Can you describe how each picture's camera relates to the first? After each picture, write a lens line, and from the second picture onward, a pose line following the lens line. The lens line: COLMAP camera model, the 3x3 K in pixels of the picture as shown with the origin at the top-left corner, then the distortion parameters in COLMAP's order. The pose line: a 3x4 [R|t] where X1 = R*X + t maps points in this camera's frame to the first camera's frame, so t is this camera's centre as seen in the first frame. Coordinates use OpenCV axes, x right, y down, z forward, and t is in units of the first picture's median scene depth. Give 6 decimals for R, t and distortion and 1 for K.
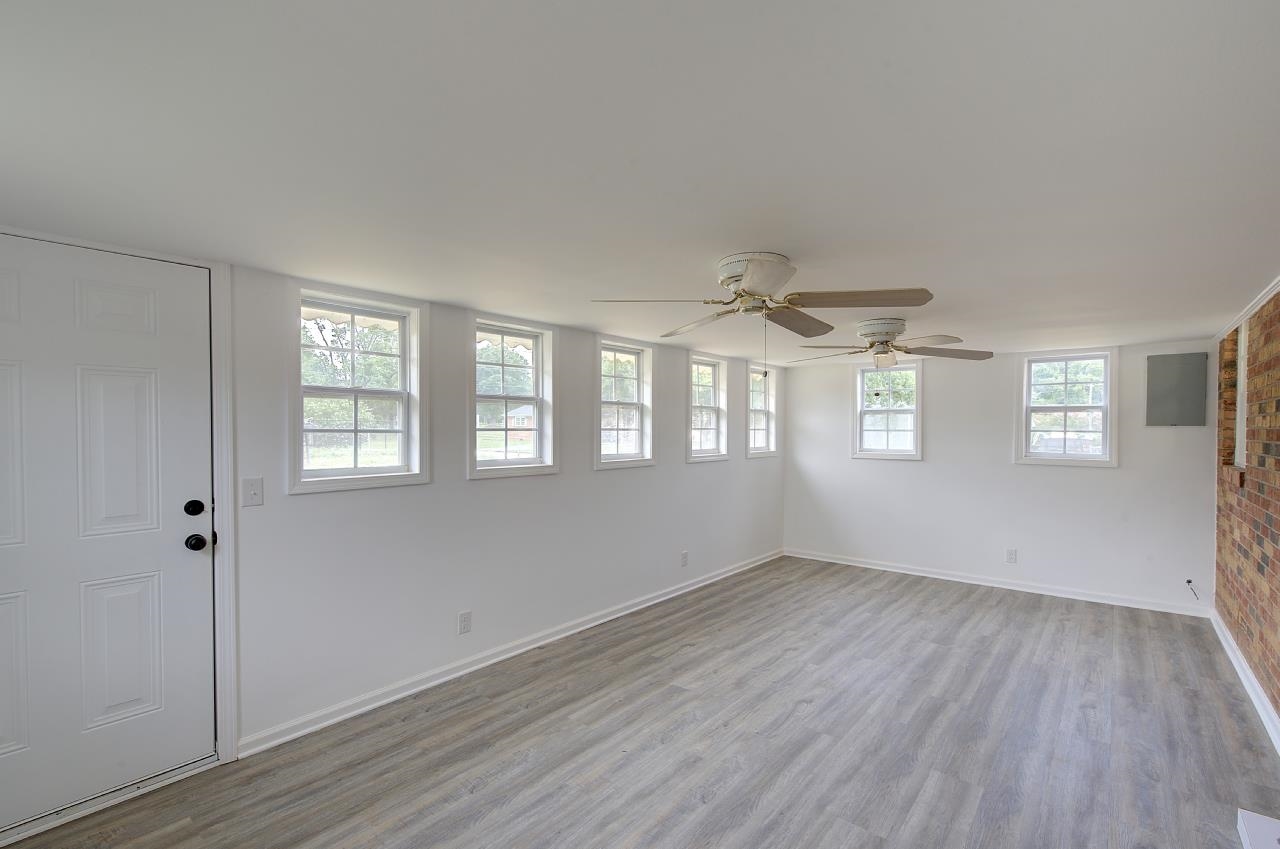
lens RADIAL K [[563.0, 0, 643.7], [0, 563.0, 430.7], [0, 0, 1]] dist [0.000551, 0.000416]
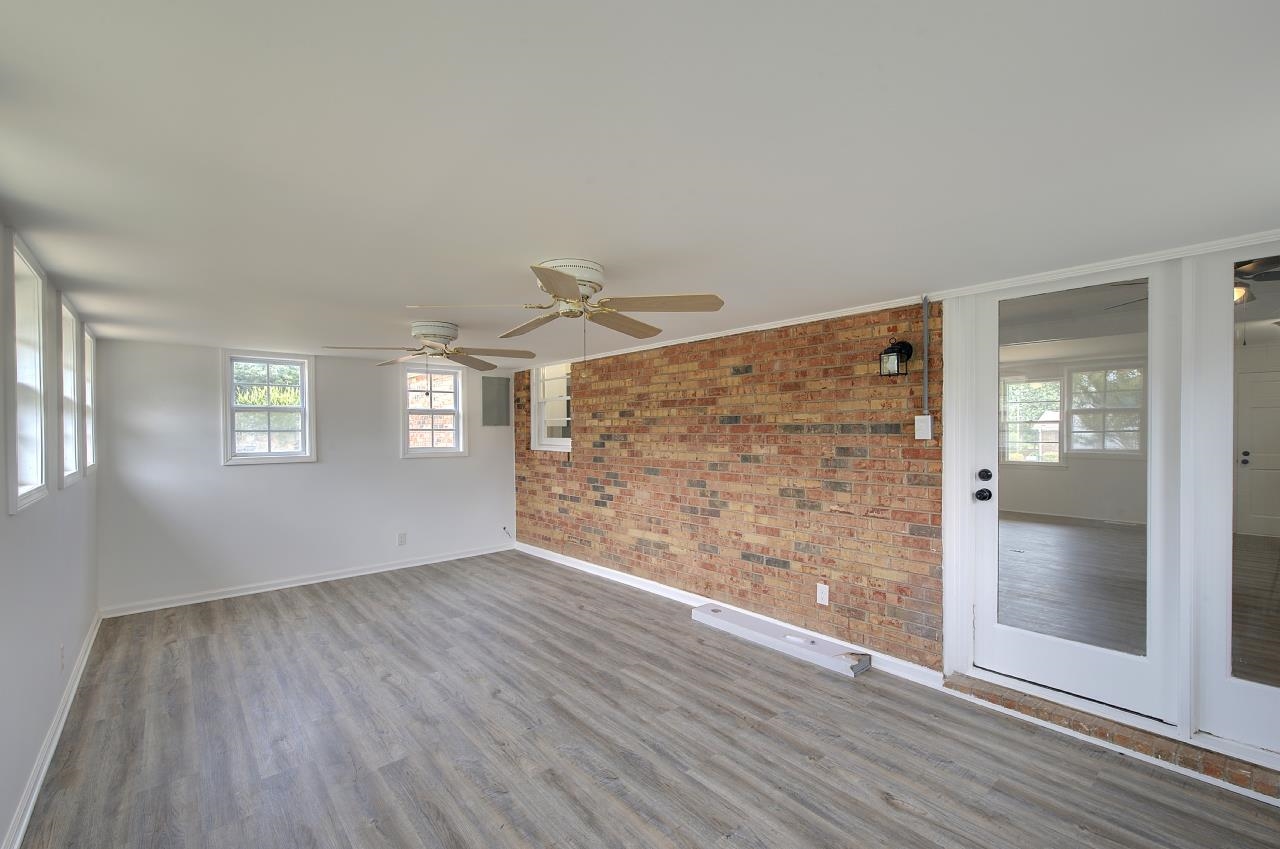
lens RADIAL K [[556.3, 0, 647.5], [0, 556.3, 434.2], [0, 0, 1]] dist [-0.000155, 0.001082]
pose [[0.153837, -0.011821, 0.988026, -0.523019], [0.009909, 0.999897, 0.010421, 0.002422], [-0.988047, 0.008187, 0.153938, 0.448167]]
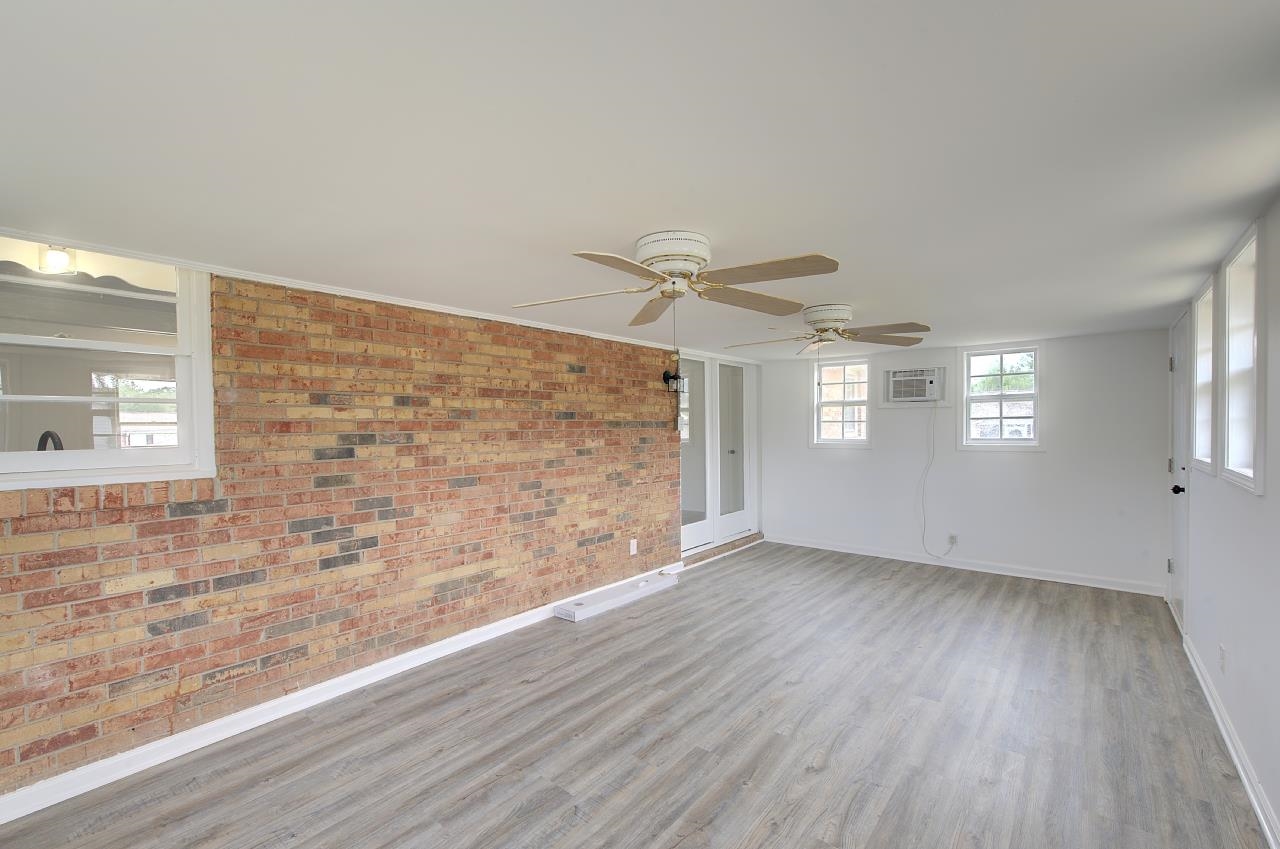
lens RADIAL K [[556.3, 0, 647.5], [0, 556.3, 434.2], [0, 0, 1]] dist [-0.000155, 0.001082]
pose [[-0.999539, 0.008318, -0.029191, 0.454129], [0.007769, 0.999792, 0.018867, 0.004553], [0.029342, 0.018631, -0.999396, 1.573684]]
